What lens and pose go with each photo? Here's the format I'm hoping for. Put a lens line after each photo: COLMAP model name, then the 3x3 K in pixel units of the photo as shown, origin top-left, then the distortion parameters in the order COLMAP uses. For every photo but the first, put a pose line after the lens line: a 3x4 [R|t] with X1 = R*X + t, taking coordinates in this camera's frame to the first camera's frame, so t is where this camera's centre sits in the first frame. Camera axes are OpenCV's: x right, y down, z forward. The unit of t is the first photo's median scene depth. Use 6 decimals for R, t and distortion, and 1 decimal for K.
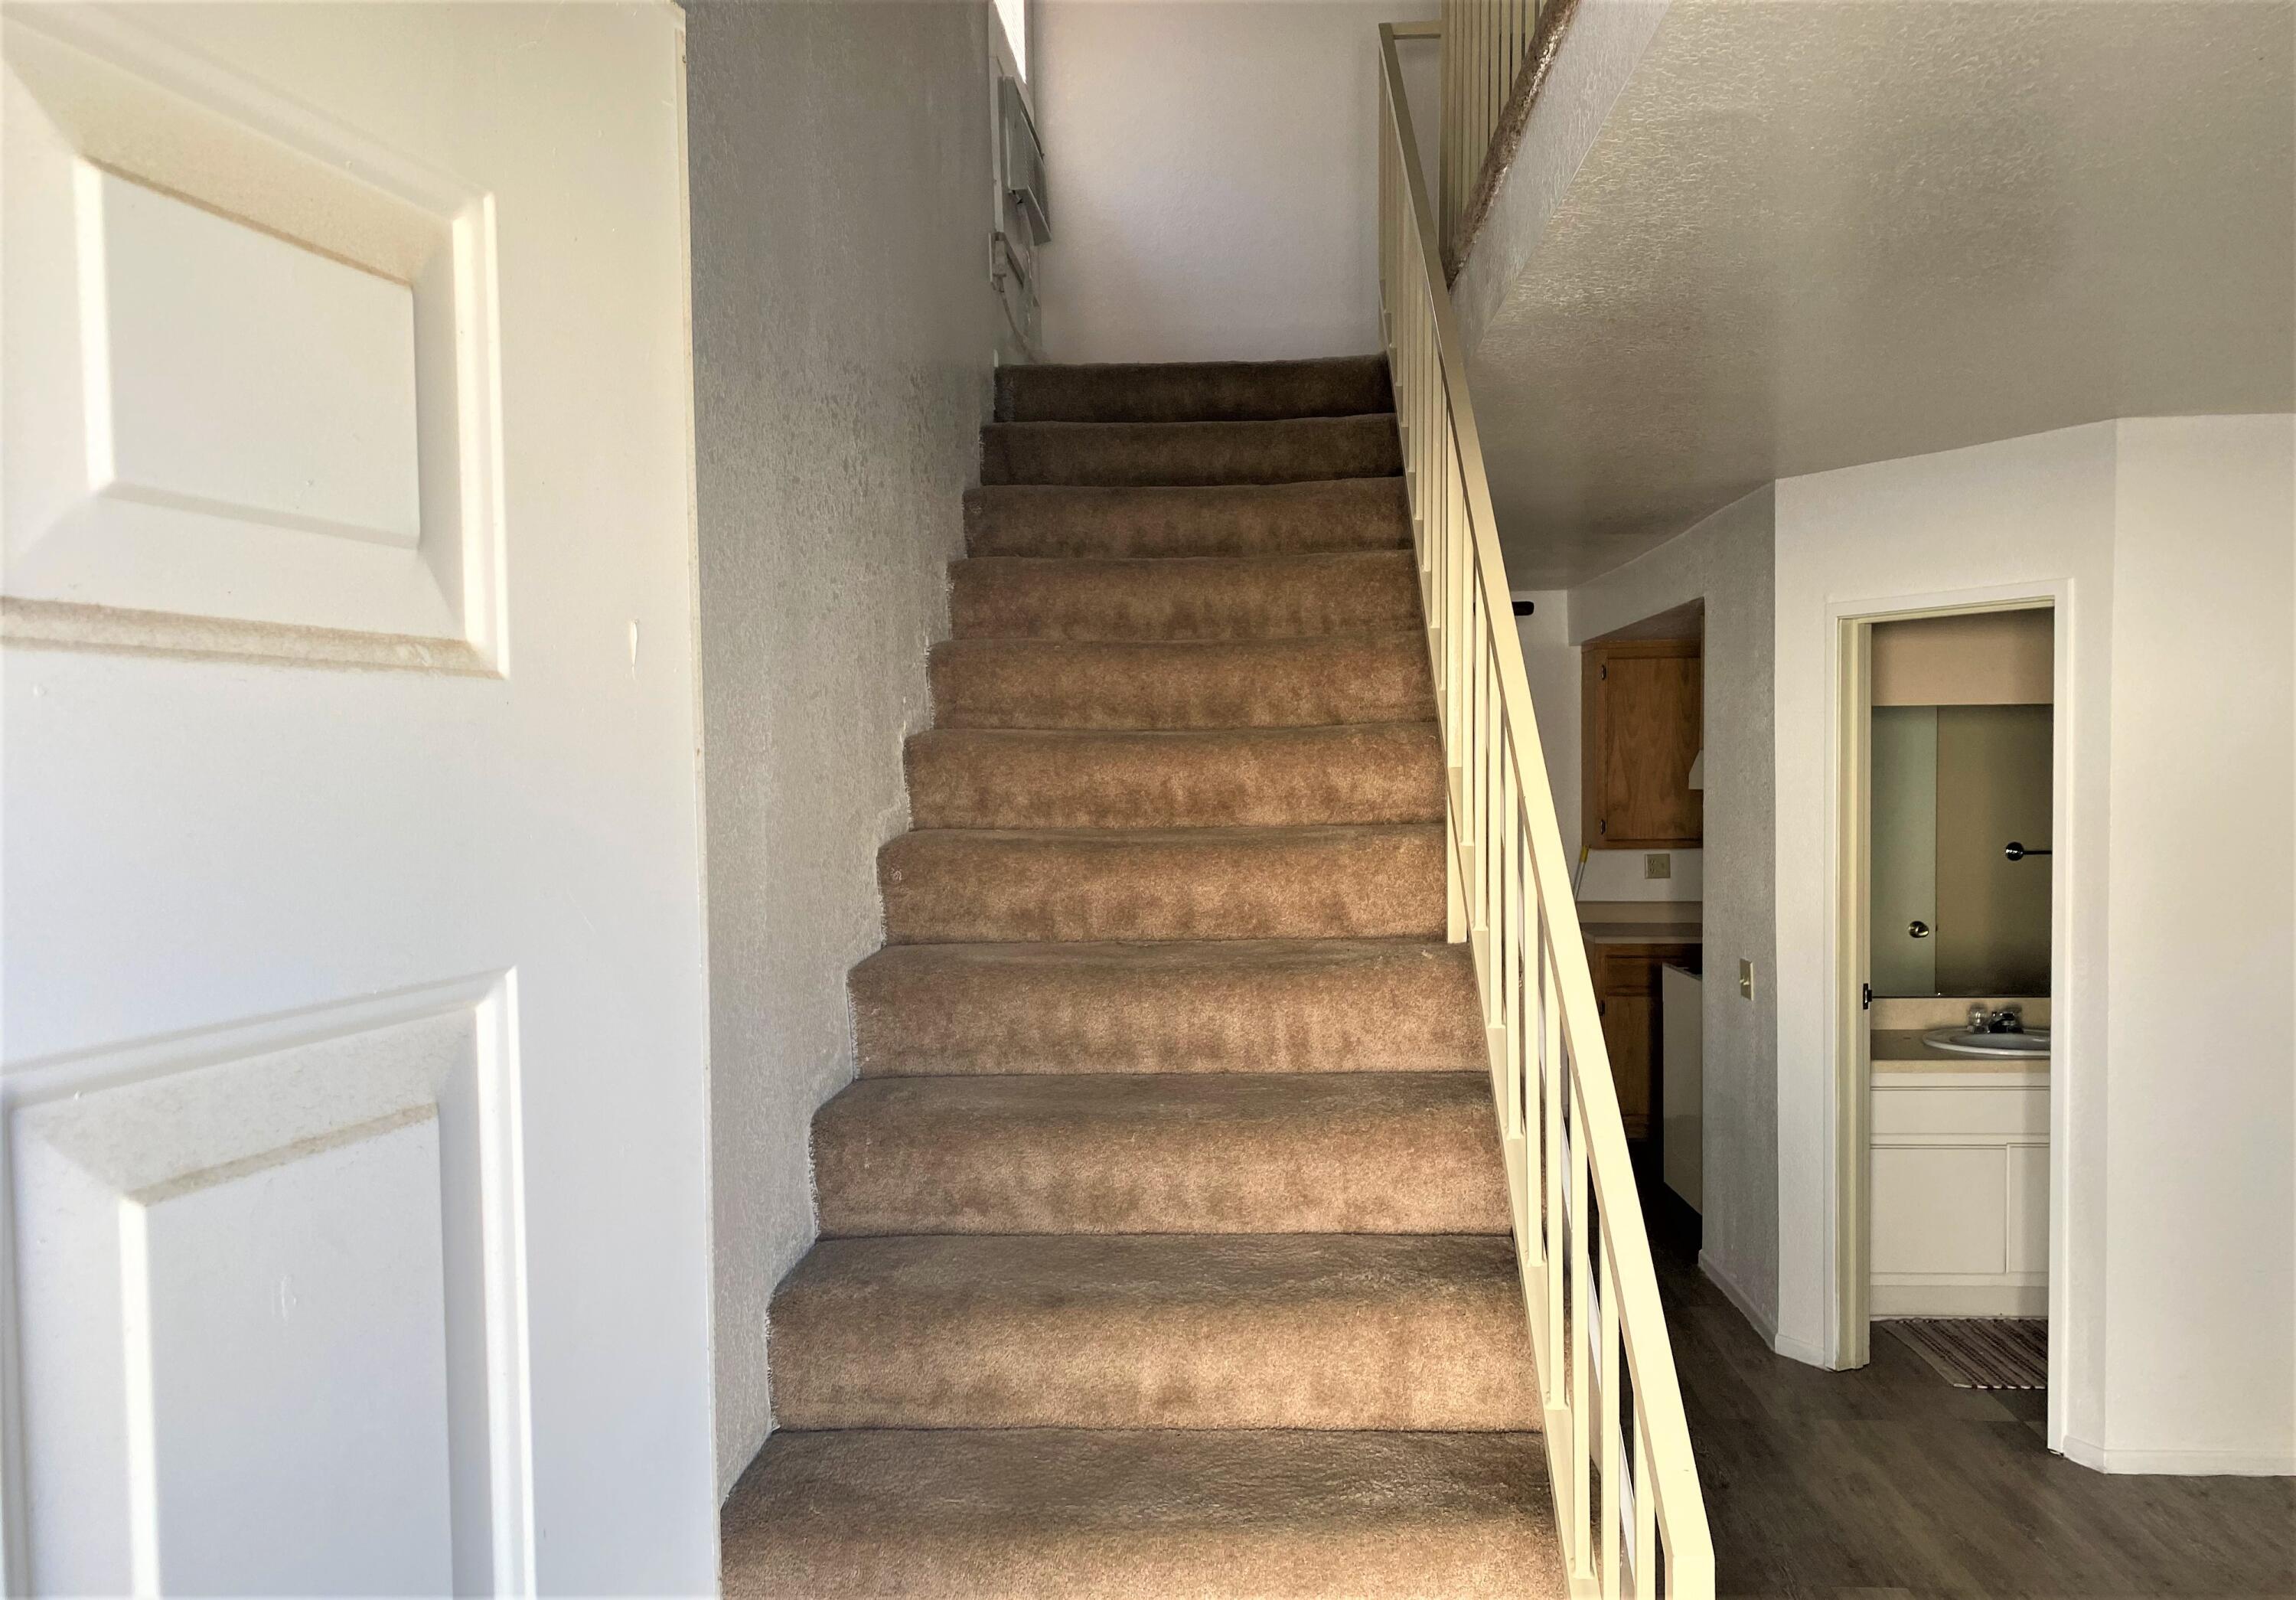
lens RADIAL K [[1773.9, 0, 1140.5], [0, 1773.9, 855.3], [0, 0, 1]] dist [0.028550, -0.046538]
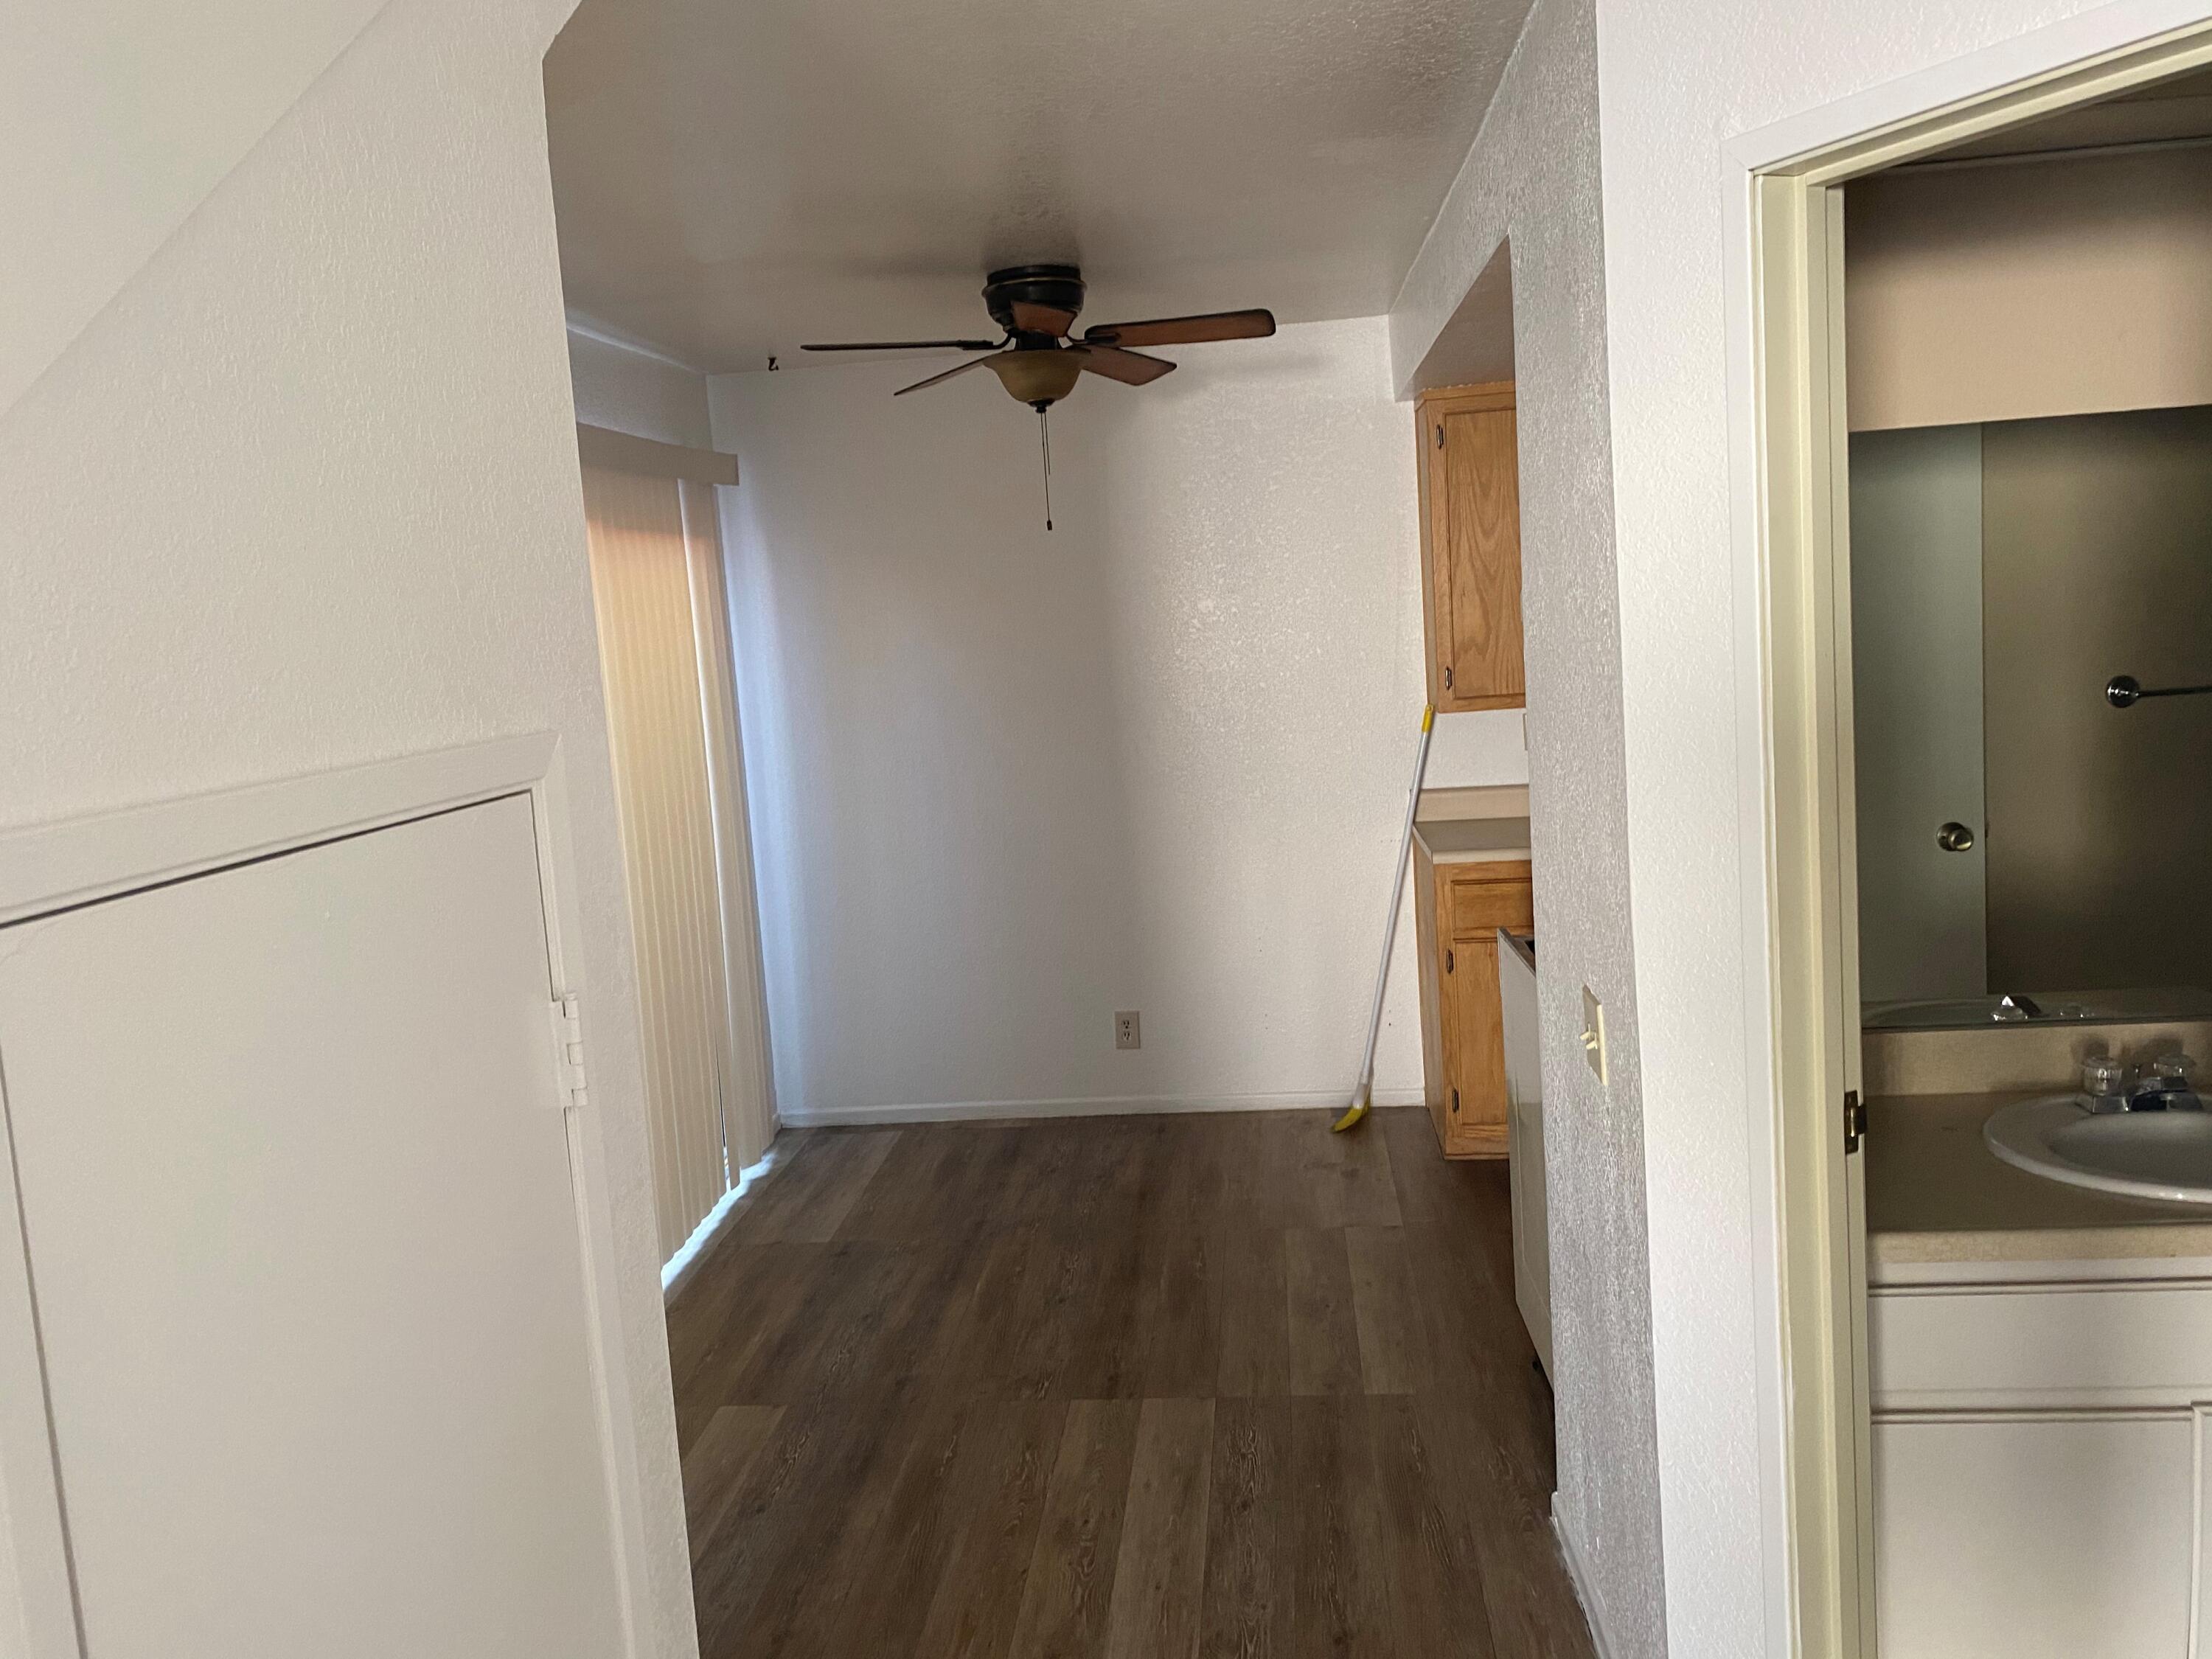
lens RADIAL K [[1709.9, 0, 1112.4], [0, 1709.9, 807.2], [0, 0, 1]] dist [0.057202, -0.006561]
pose [[0.998254, -0.049497, -0.032232, 0.238083], [0.051597, 0.996354, 0.067947, -0.027420], [0.028751, -0.069492, 0.997168, 0.564107]]
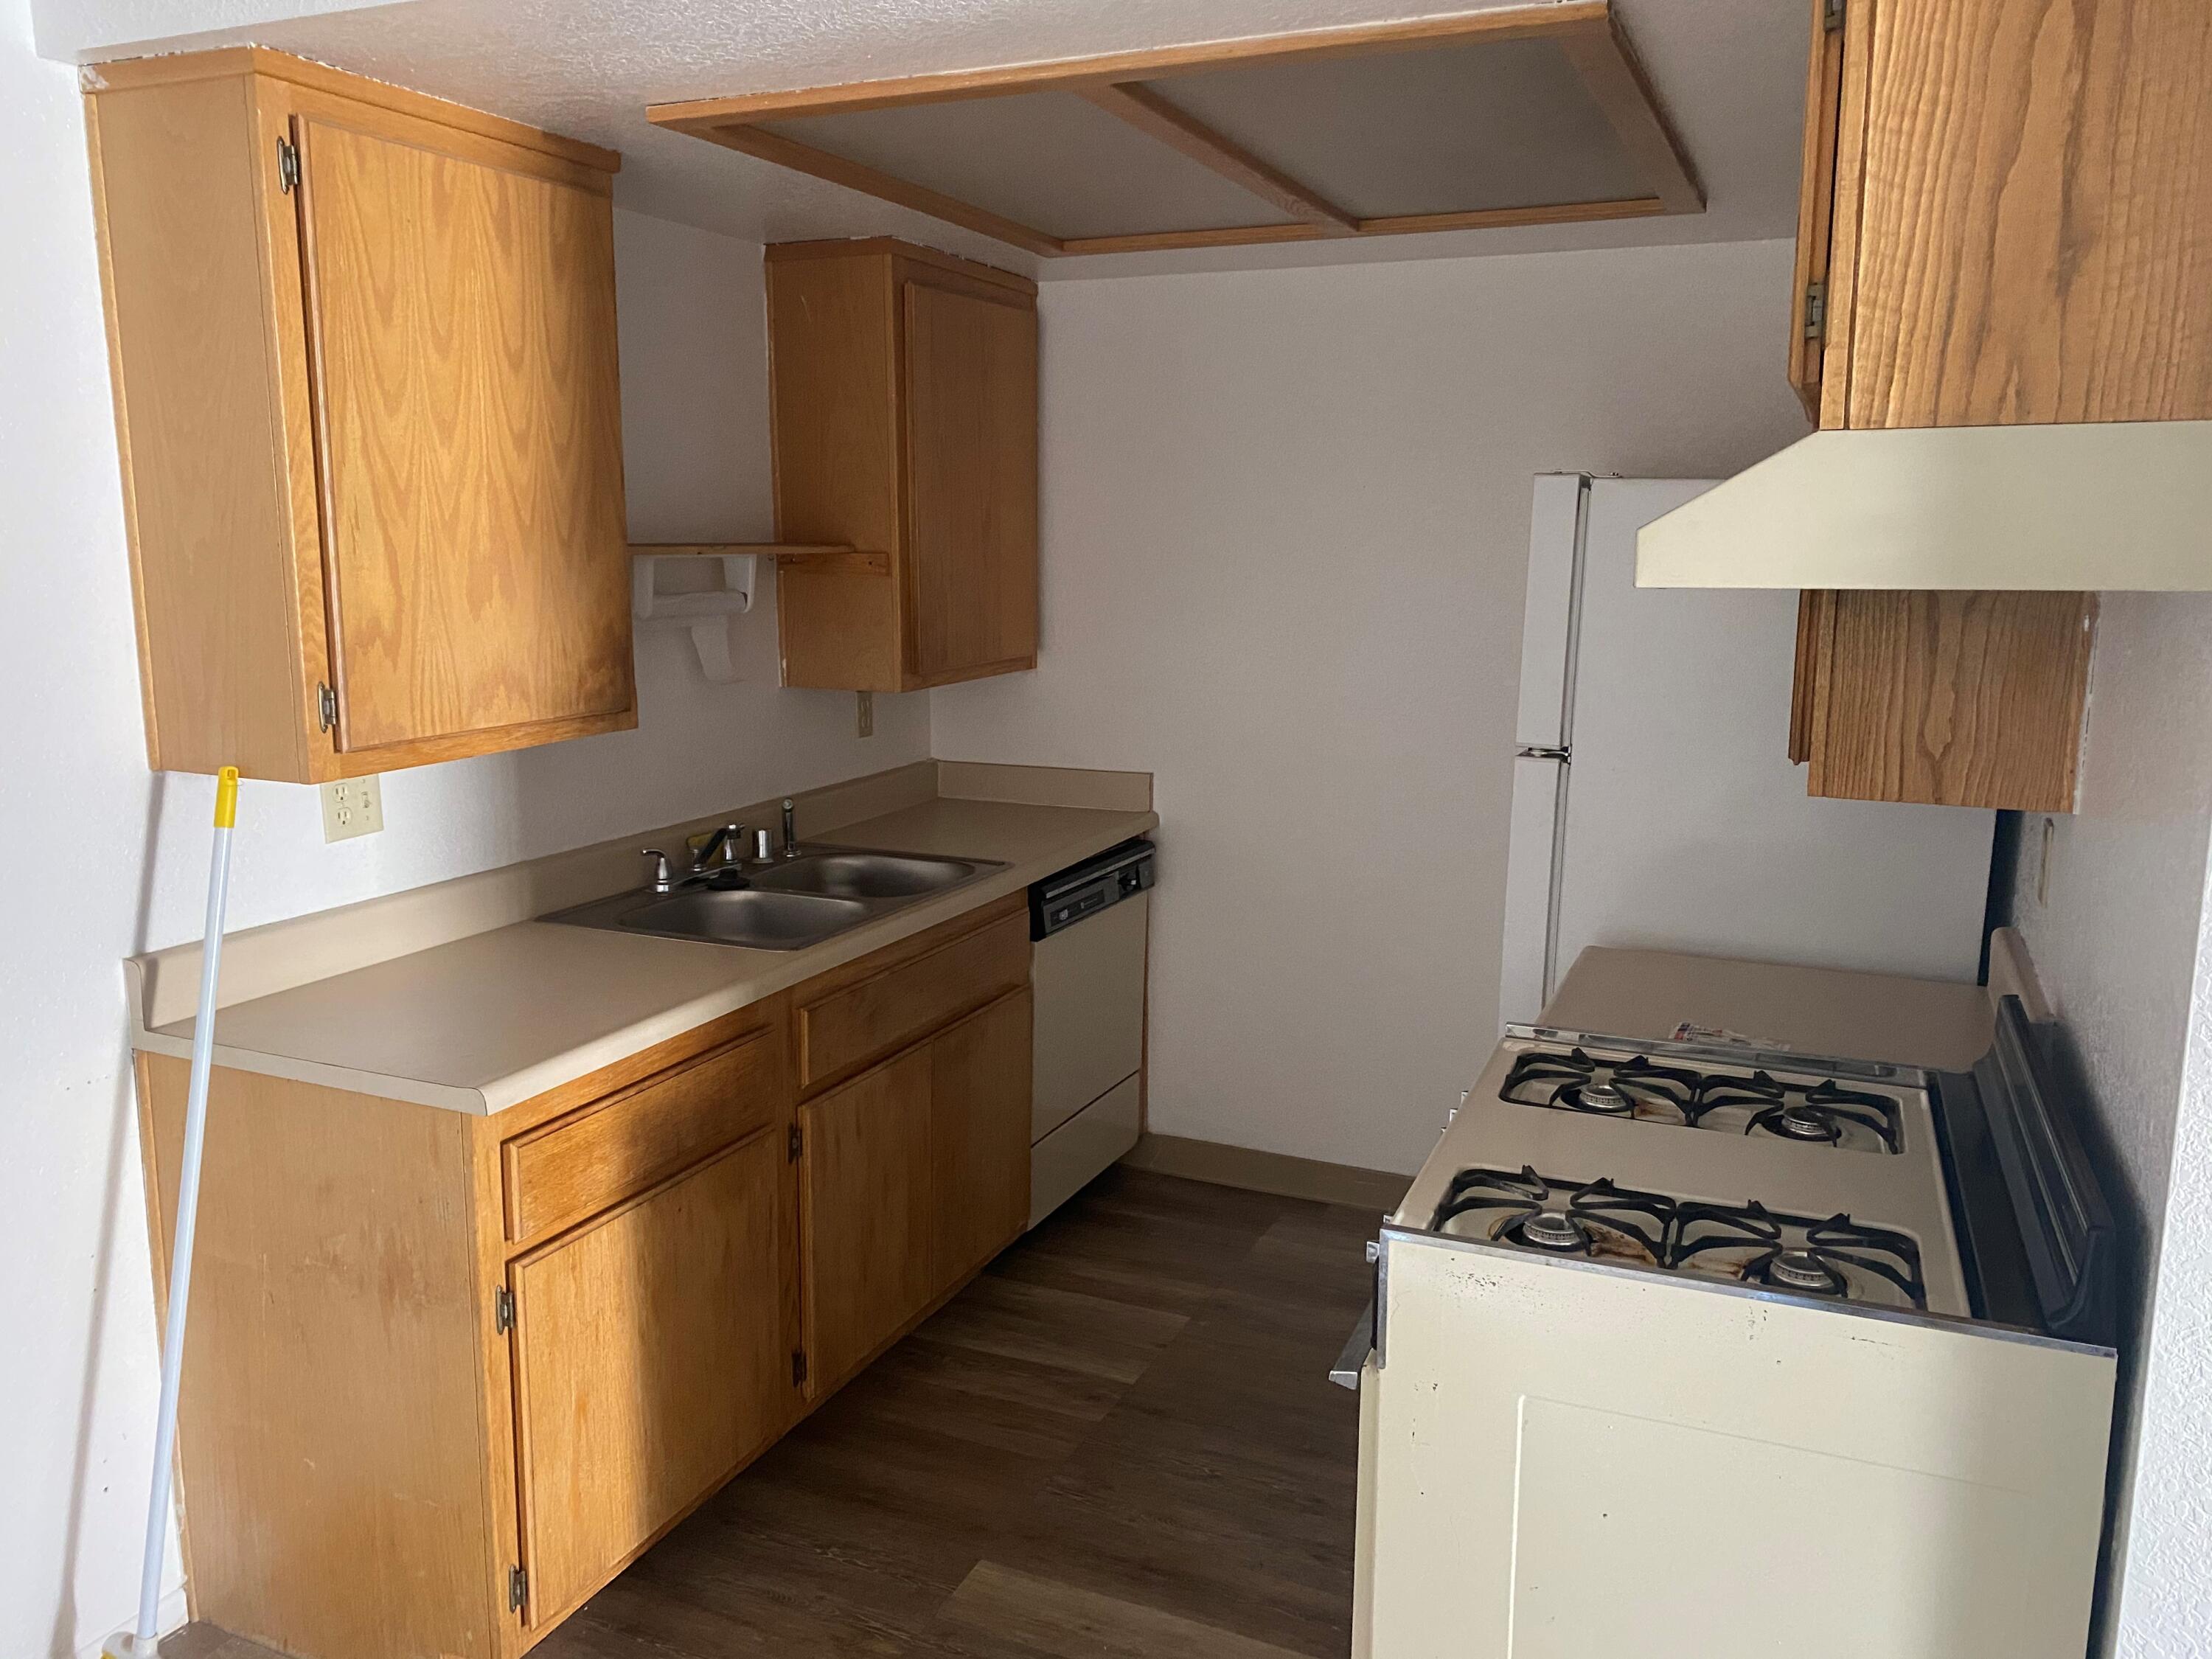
lens RADIAL K [[1687.1, 0, 1108.6], [0, 1687.1, 789.1], [0, 0, 1]] dist [0.011634, 0.003603]
pose [[0.340235, -0.137026, 0.930303, 0.059626], [0.035790, 0.990496, 0.132802, -0.054426], [-0.939659, -0.011889, 0.341905, 1.195387]]
